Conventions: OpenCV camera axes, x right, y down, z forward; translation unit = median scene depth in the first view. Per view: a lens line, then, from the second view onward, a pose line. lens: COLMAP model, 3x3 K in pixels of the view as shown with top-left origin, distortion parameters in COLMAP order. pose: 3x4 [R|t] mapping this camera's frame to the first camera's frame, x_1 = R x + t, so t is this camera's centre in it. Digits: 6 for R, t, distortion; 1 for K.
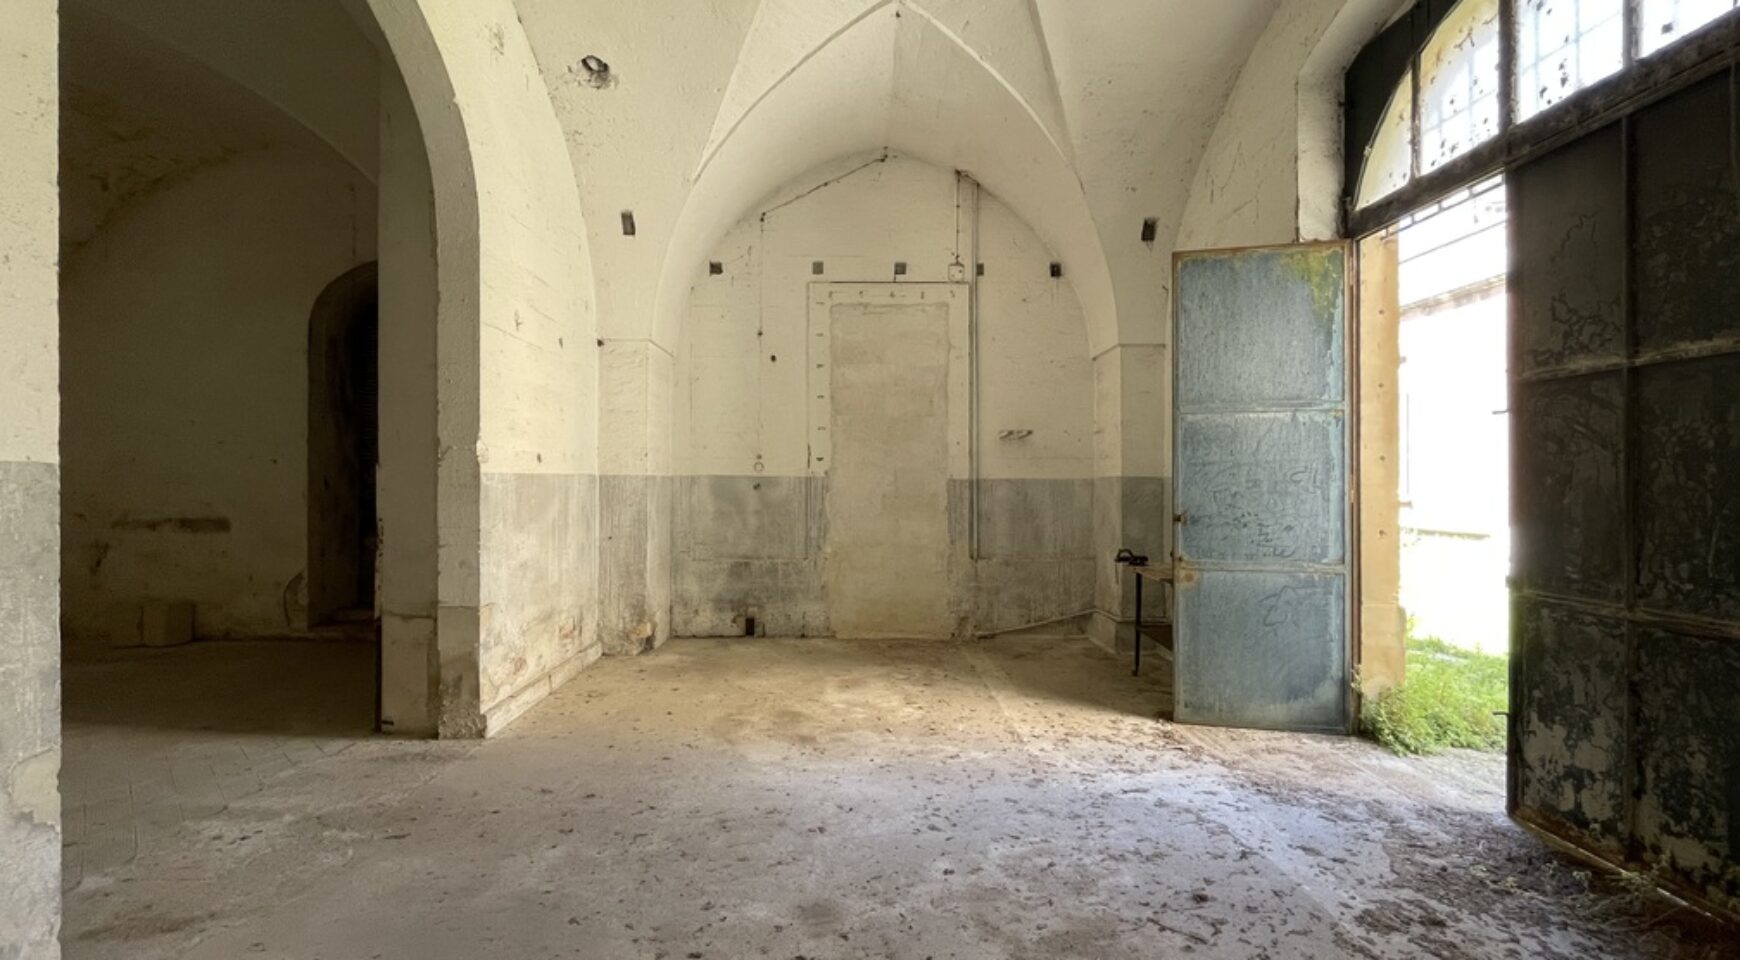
lens RADIAL K [[707.4, 0, 871.3], [0, 707.4, 481.1], [0, 0, 1]] dist [-0.001789, -0.000470]
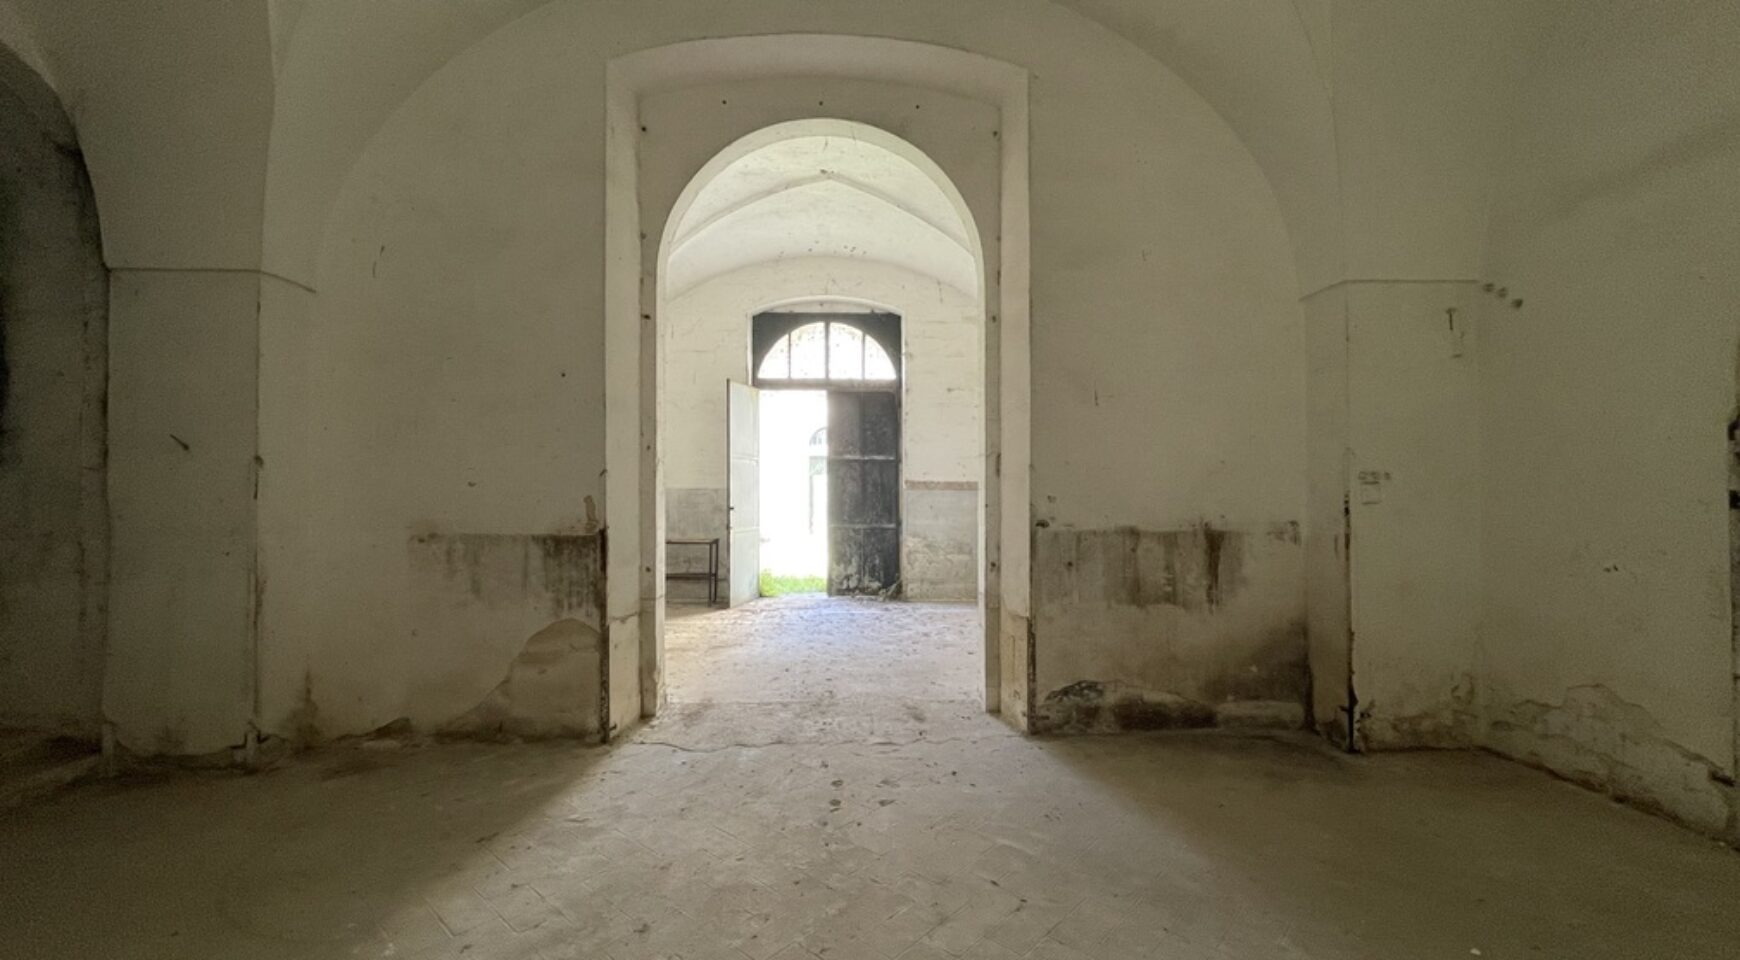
lens RADIAL K [[707.4, 0, 871.9], [0, 707.4, 482.6], [0, 0, 1]] dist [-0.001789, -0.000470]
pose [[-0.010181, 0.013921, 0.999851, -1.651659], [-0.000280, 0.999903, -0.013925, 0.005317], [-0.999948, -0.000422, -0.010176, 0.622012]]
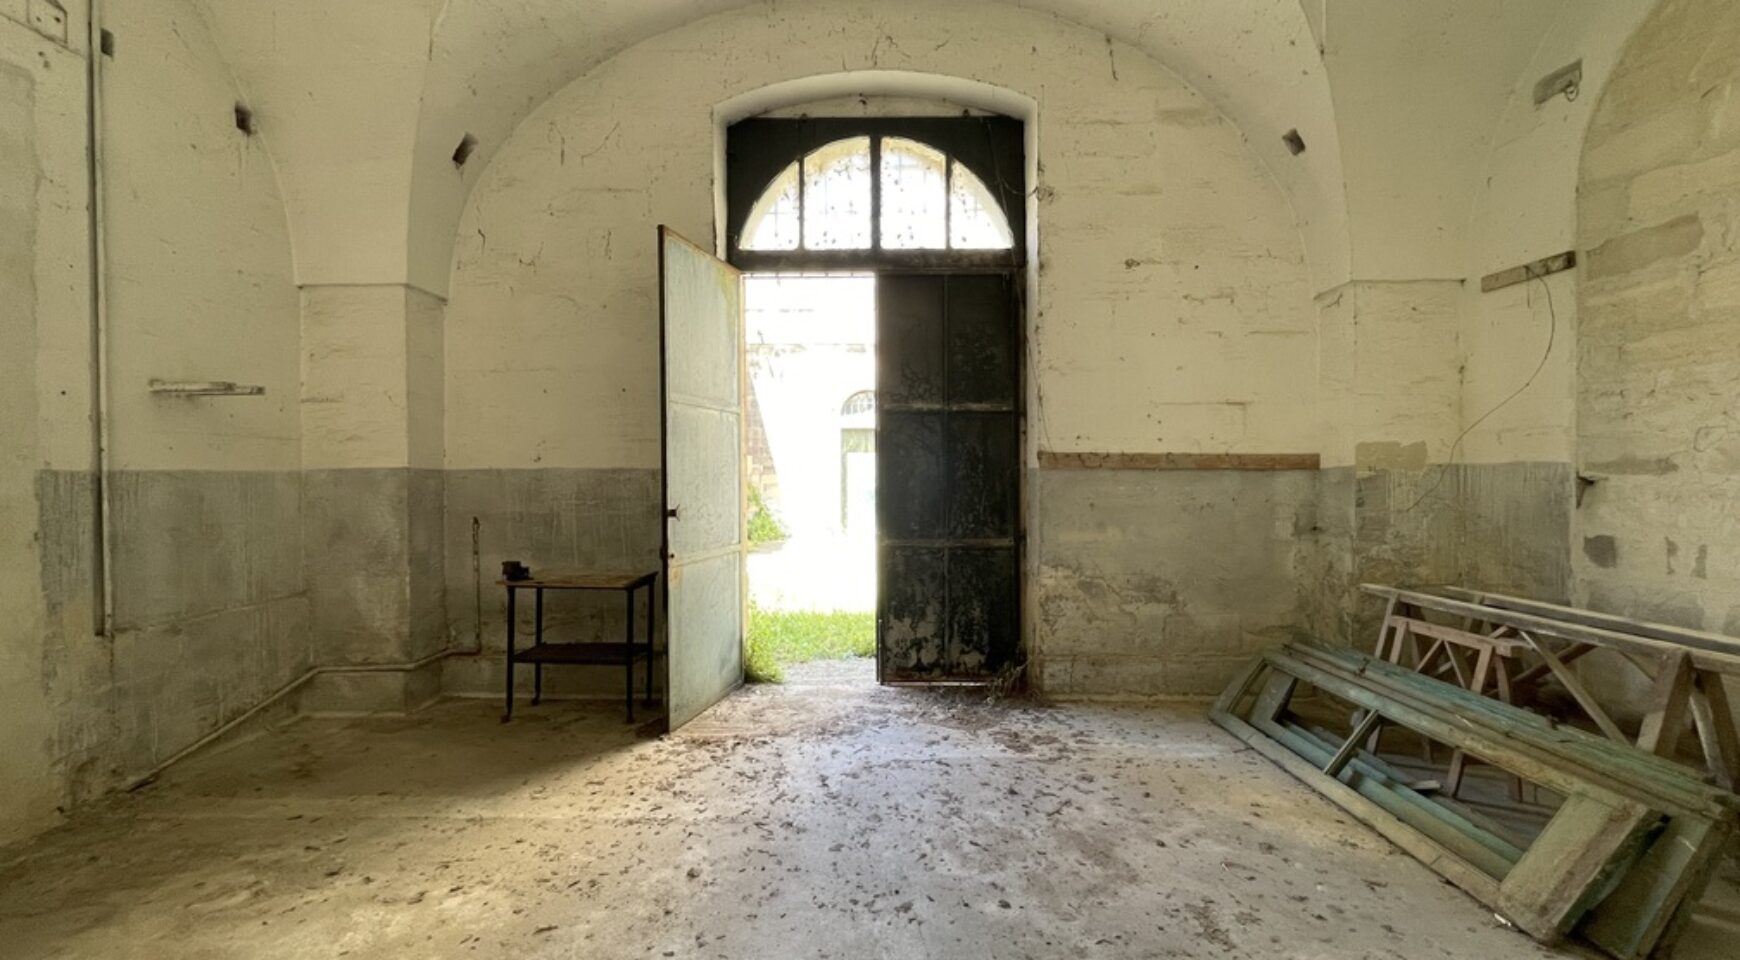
lens RADIAL K [[707.4, 0, 871.9], [0, 707.4, 481.0], [0, 0, 1]] dist [-0.001789, -0.000470]
pose [[0.035254, -0.010123, 0.999327, -0.497298], [0.002901, 0.999946, 0.010027, 0.001455], [-0.999374, 0.002545, 0.035281, 0.712184]]
